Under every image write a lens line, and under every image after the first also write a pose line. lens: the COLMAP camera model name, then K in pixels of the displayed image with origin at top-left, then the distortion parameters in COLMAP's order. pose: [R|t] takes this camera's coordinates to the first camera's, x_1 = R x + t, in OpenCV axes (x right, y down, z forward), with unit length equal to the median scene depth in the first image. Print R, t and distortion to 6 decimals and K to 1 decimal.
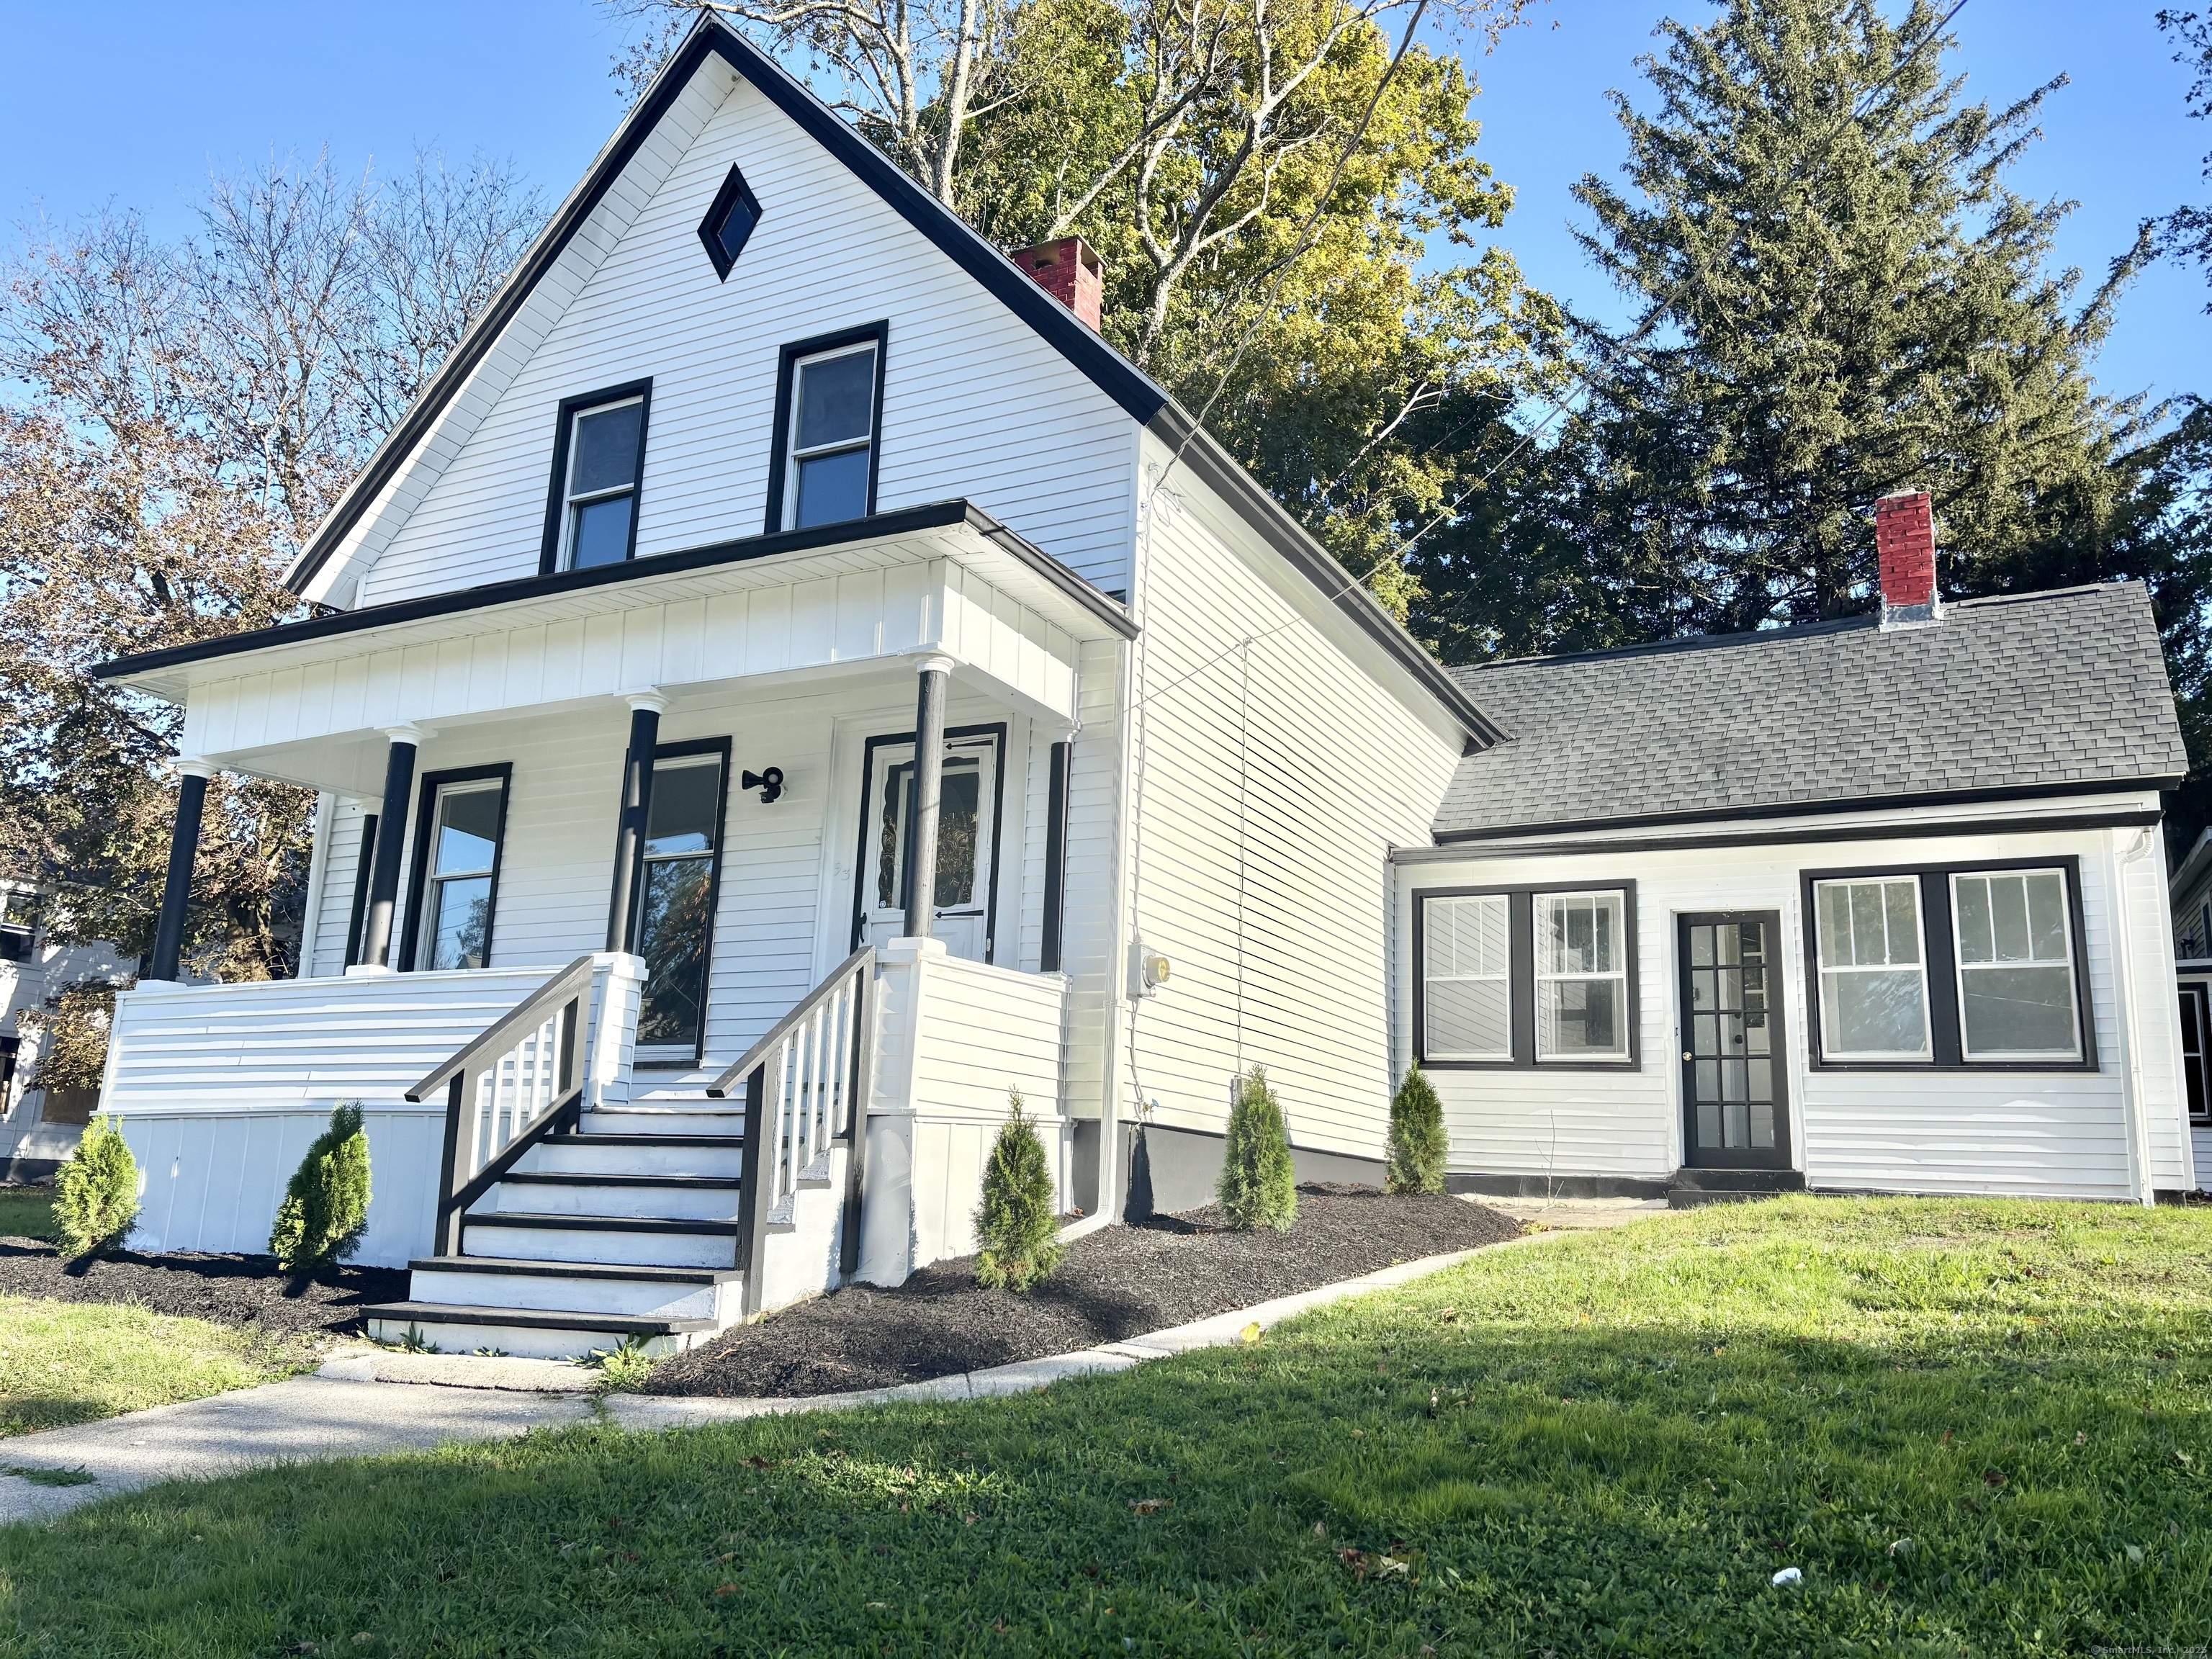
lens RADIAL K [[1667.6, 0, 1114.0], [0, 1667.6, 838.1], [0, 0, 1]] dist [0.062918, -0.061302]
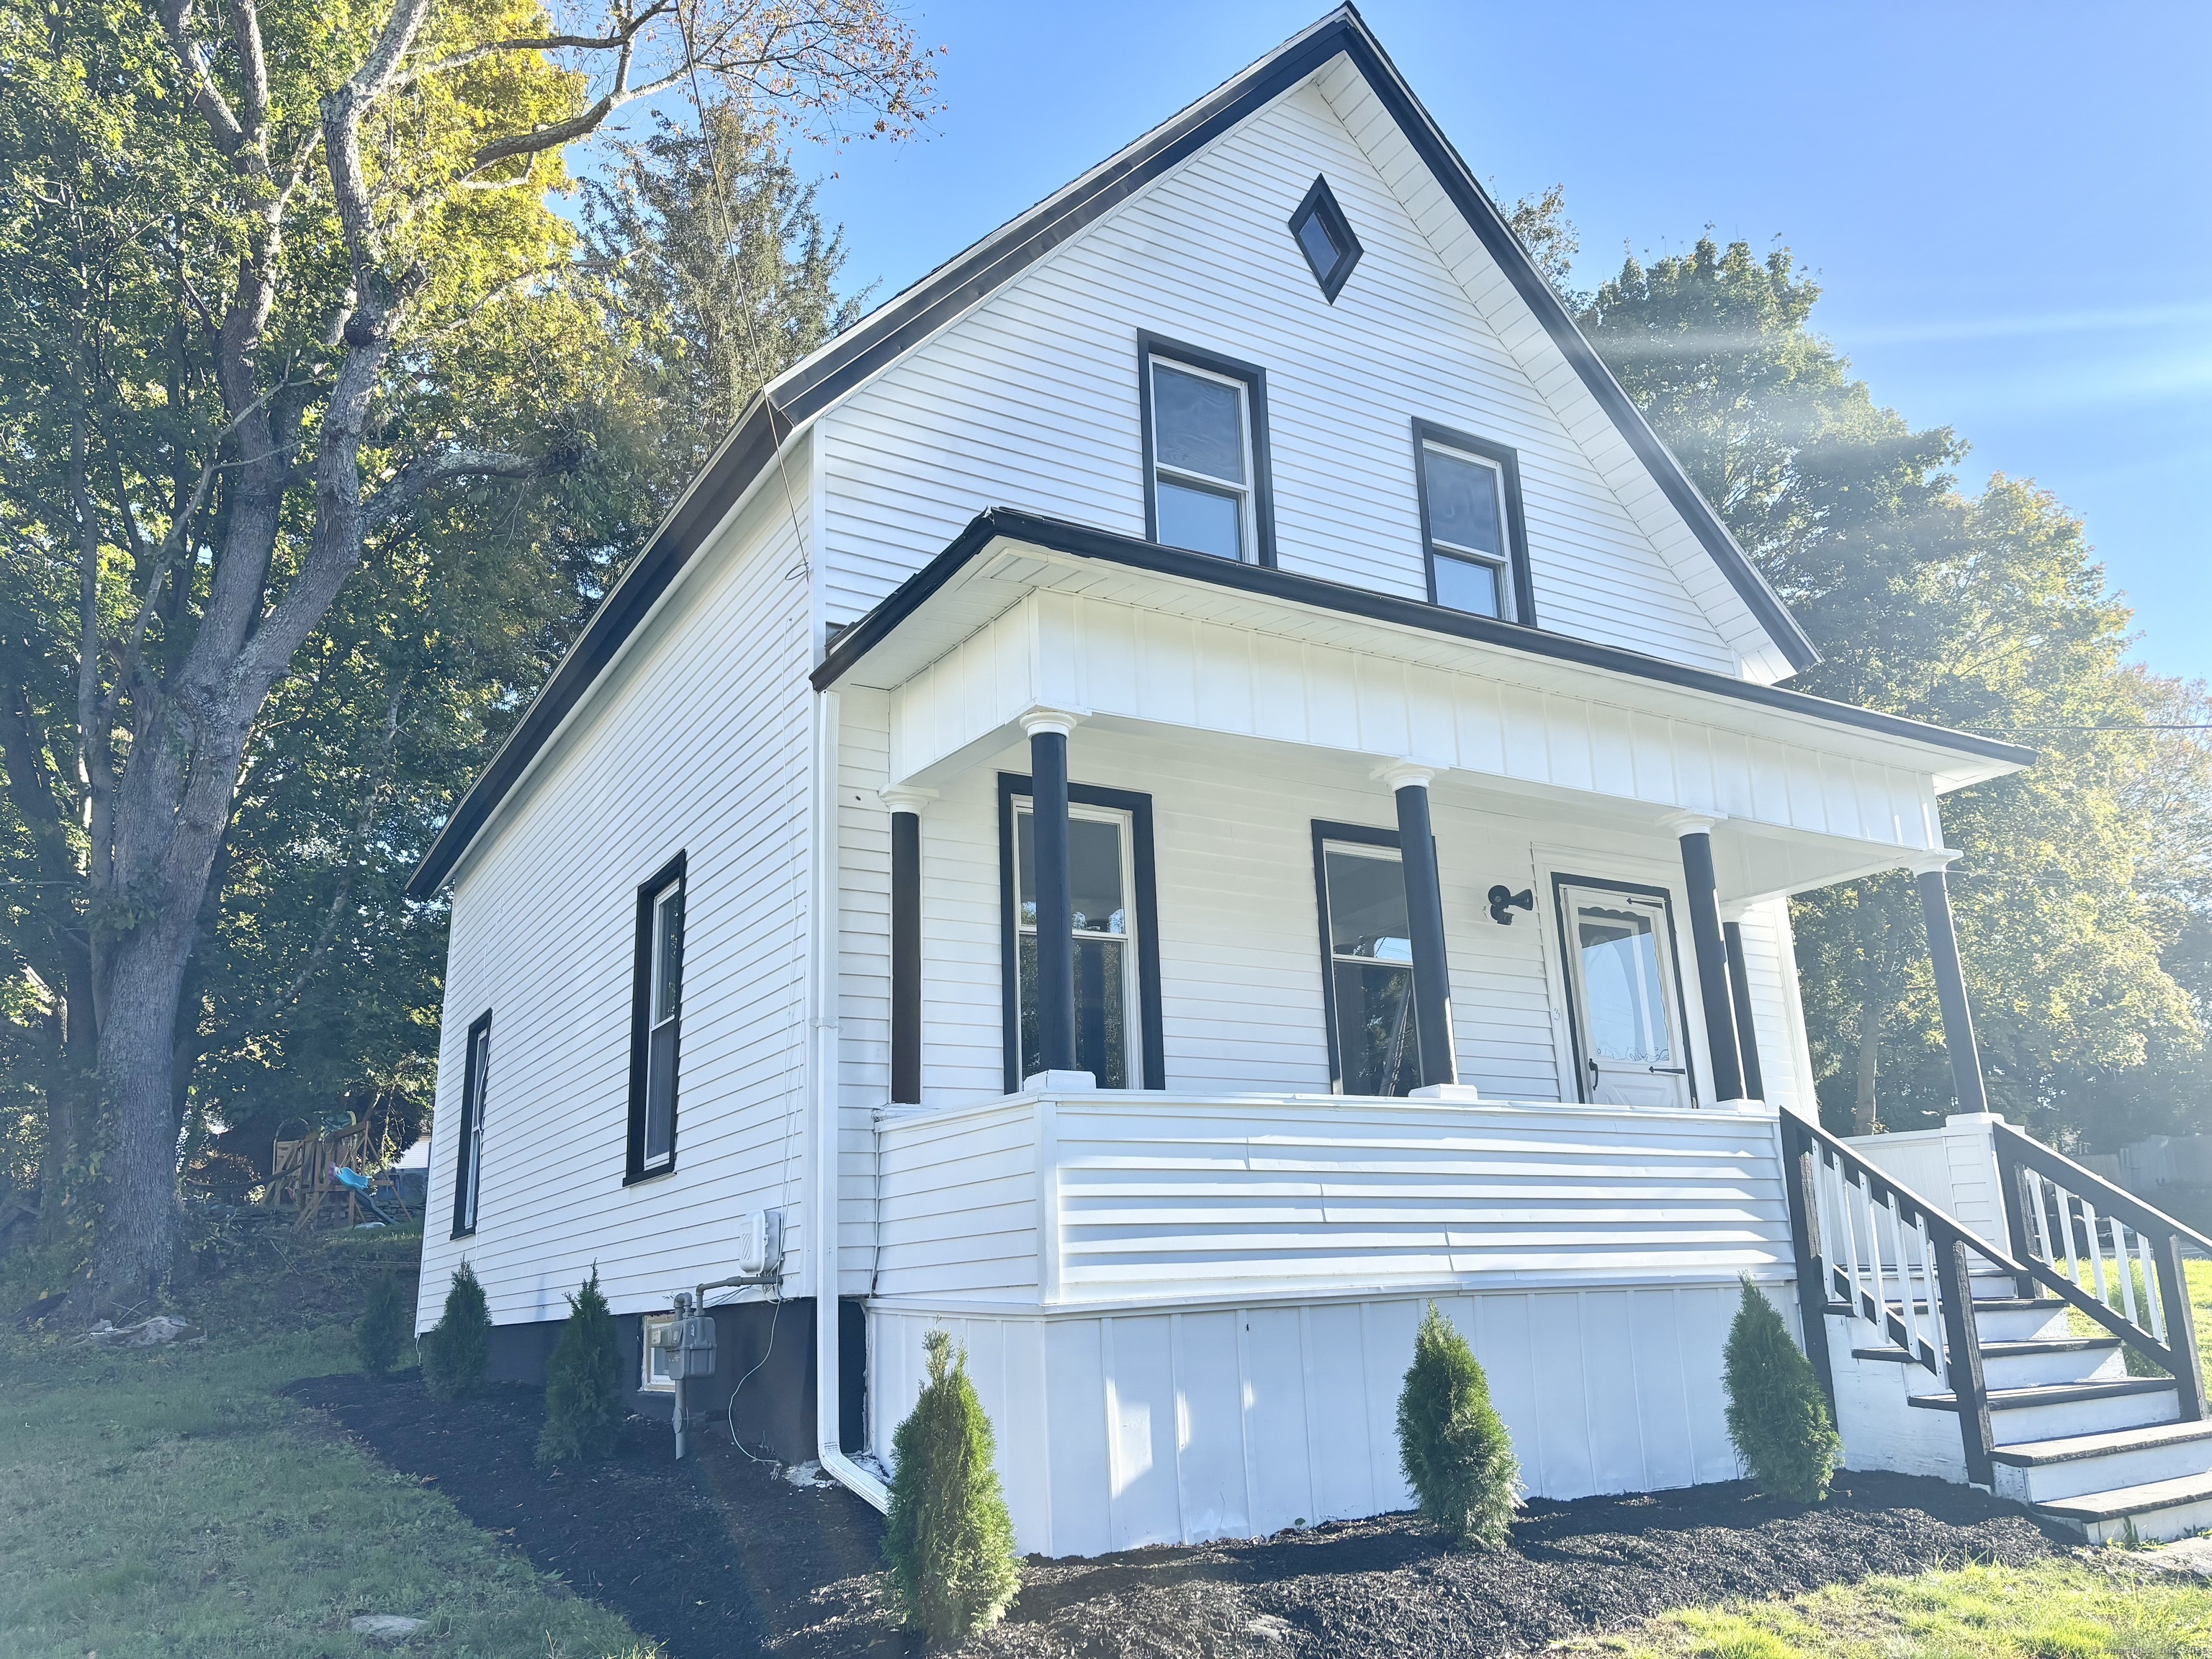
lens RADIAL K [[1667.6, 0, 1113.6], [0, 1667.6, 825.1], [0, 0, 1]] dist [0.062918, -0.061302]
pose [[0.513455, 0.185126, 0.837909, -1.017746], [-0.131791, 0.981880, -0.136175, 0.073190], [-0.847936, -0.040509, 0.528549, 0.651296]]
